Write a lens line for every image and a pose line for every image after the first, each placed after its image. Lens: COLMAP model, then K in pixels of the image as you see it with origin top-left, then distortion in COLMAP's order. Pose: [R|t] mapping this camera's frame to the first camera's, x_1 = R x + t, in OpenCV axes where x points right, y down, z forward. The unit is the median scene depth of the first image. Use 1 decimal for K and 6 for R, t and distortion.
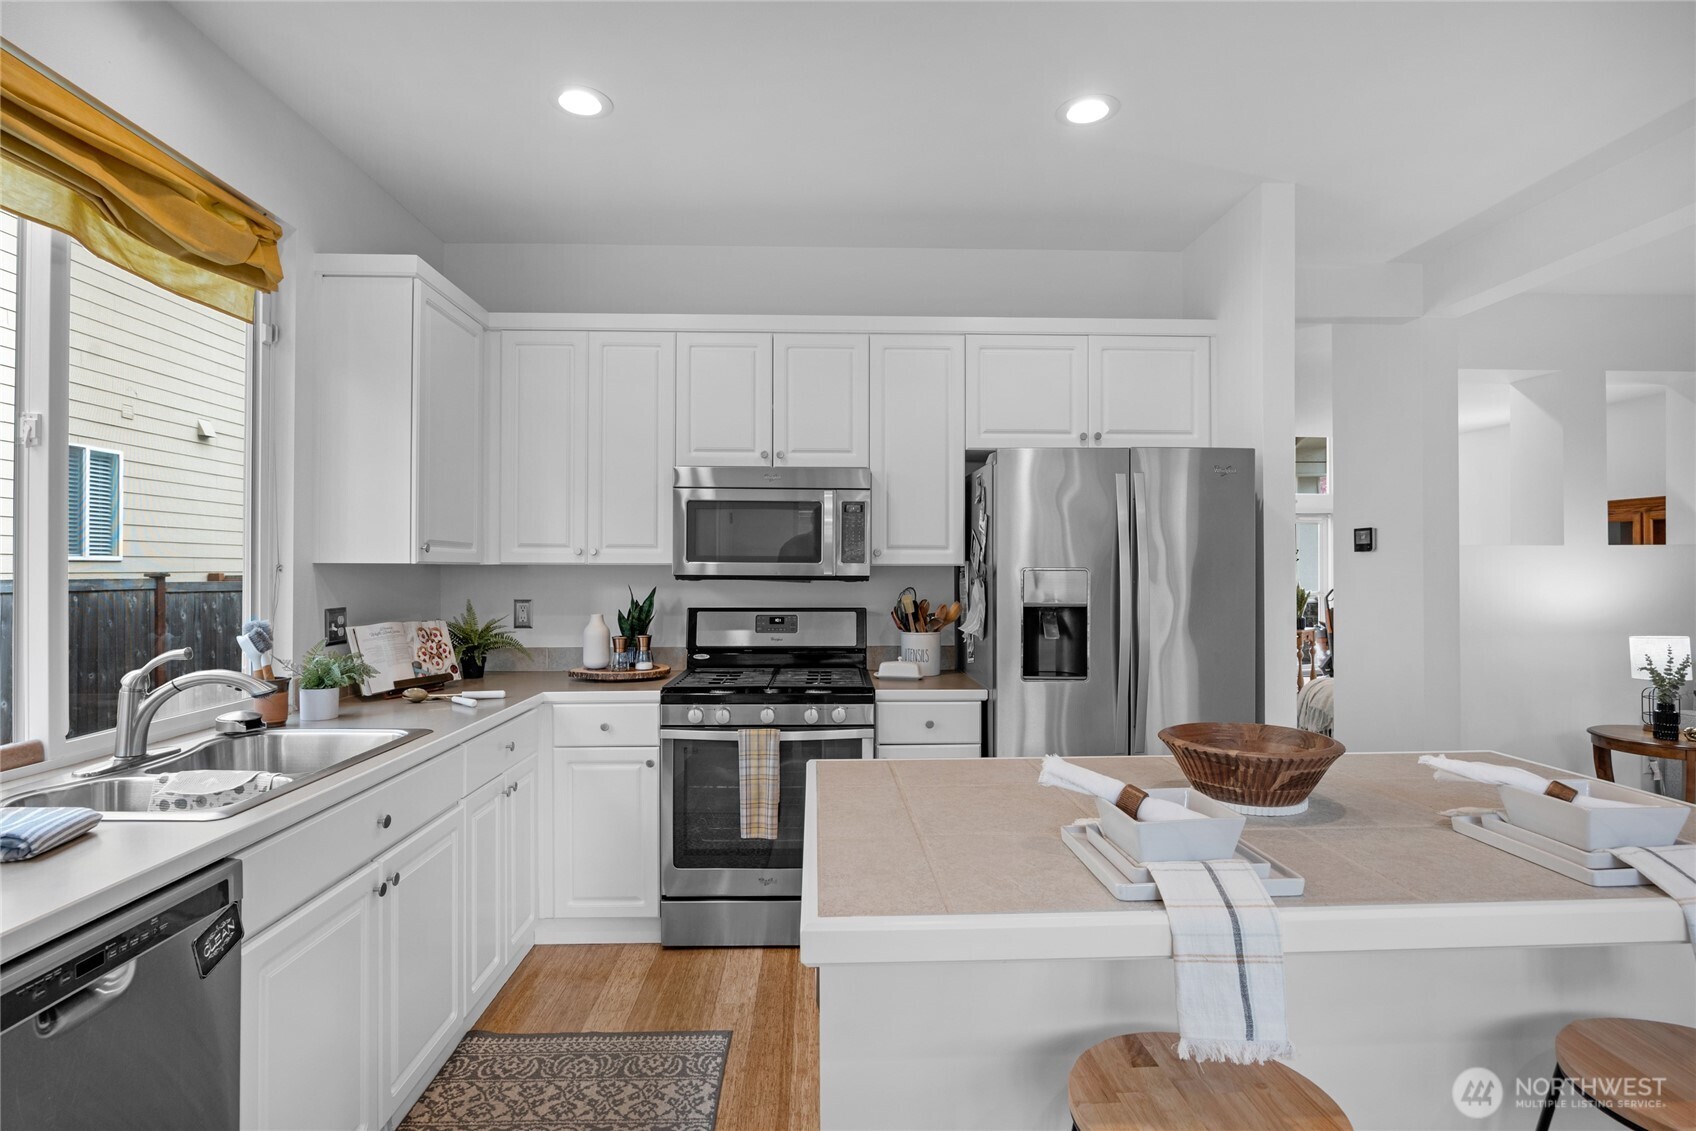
lens RADIAL K [[831.7, 0, 848.0], [0, 831.7, 565.5], [0, 0, 1]] dist [-0.032251, 0.000083]
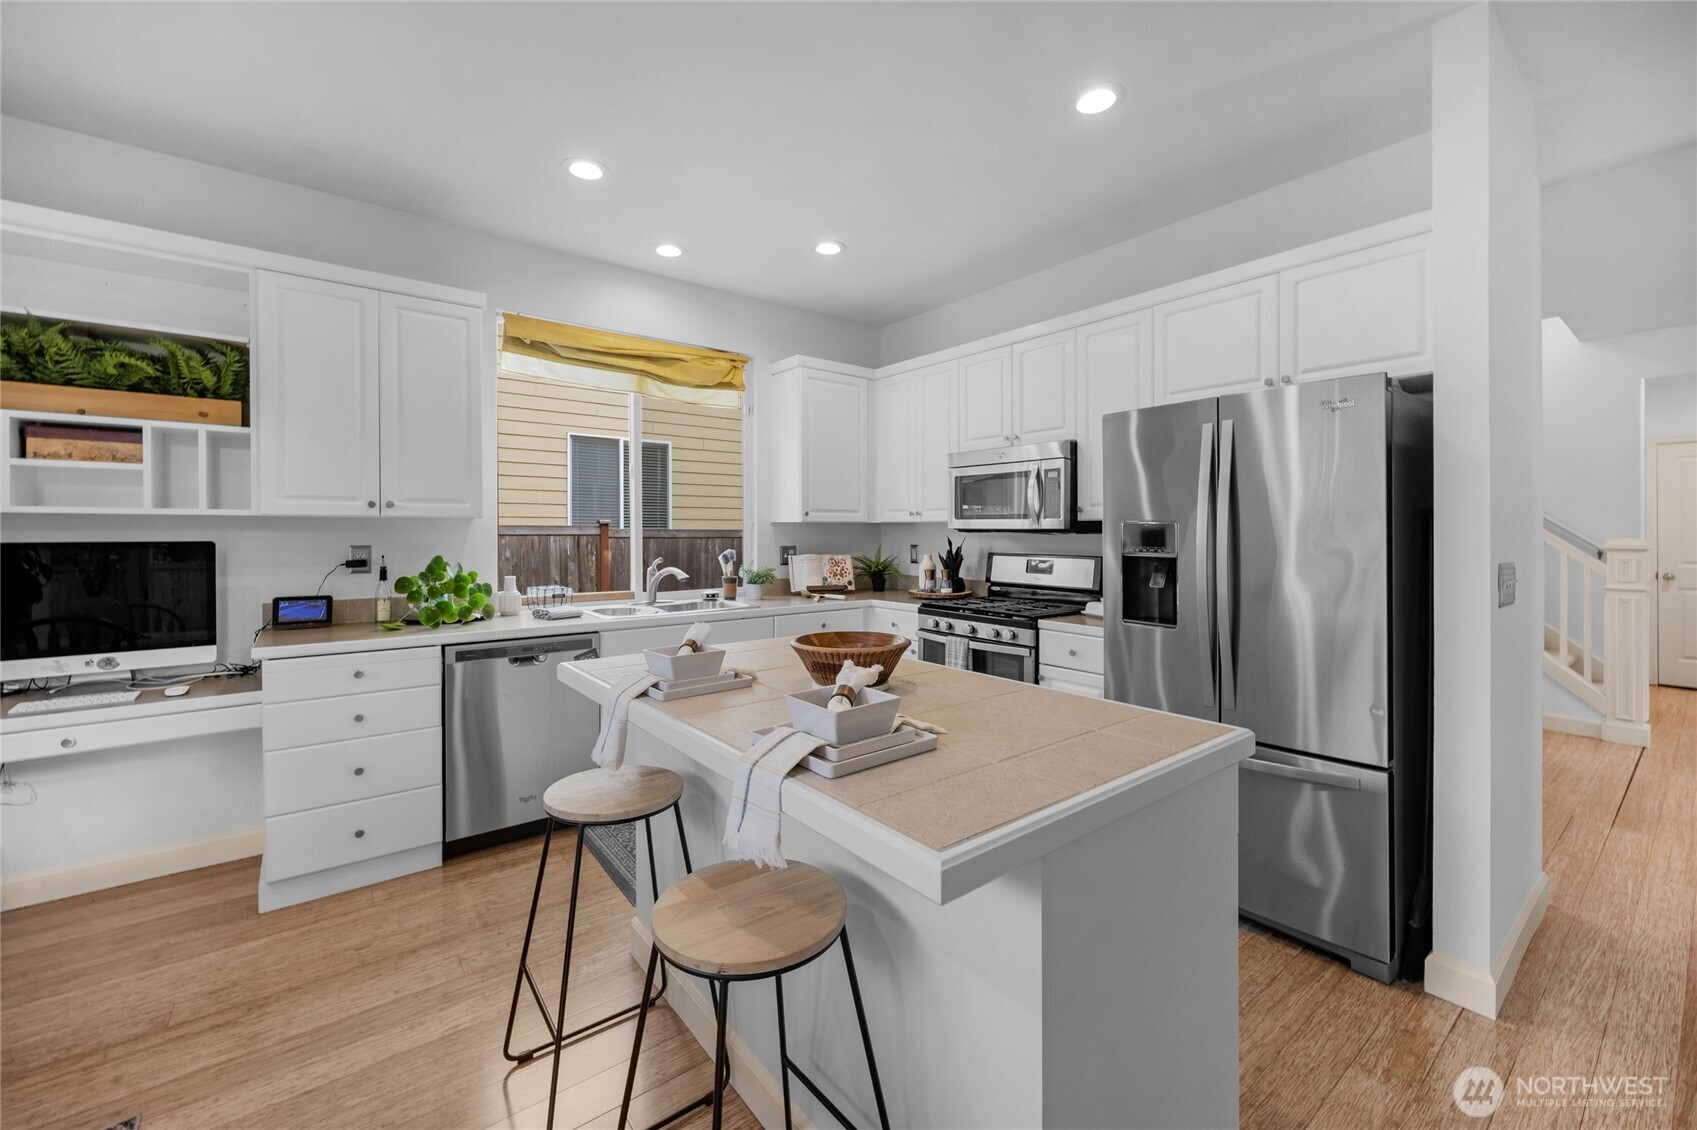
lens RADIAL K [[687.2, 0, 839.2], [0, 687.2, 535.1], [0, 0, 1]] dist [0.001617, -0.000091]
pose [[0.577697, 0.004957, -0.816237, 0.709093], [0.003323, 0.999959, 0.008425, 0.013088], [0.816245, -0.007579, 0.577656, 0.159844]]
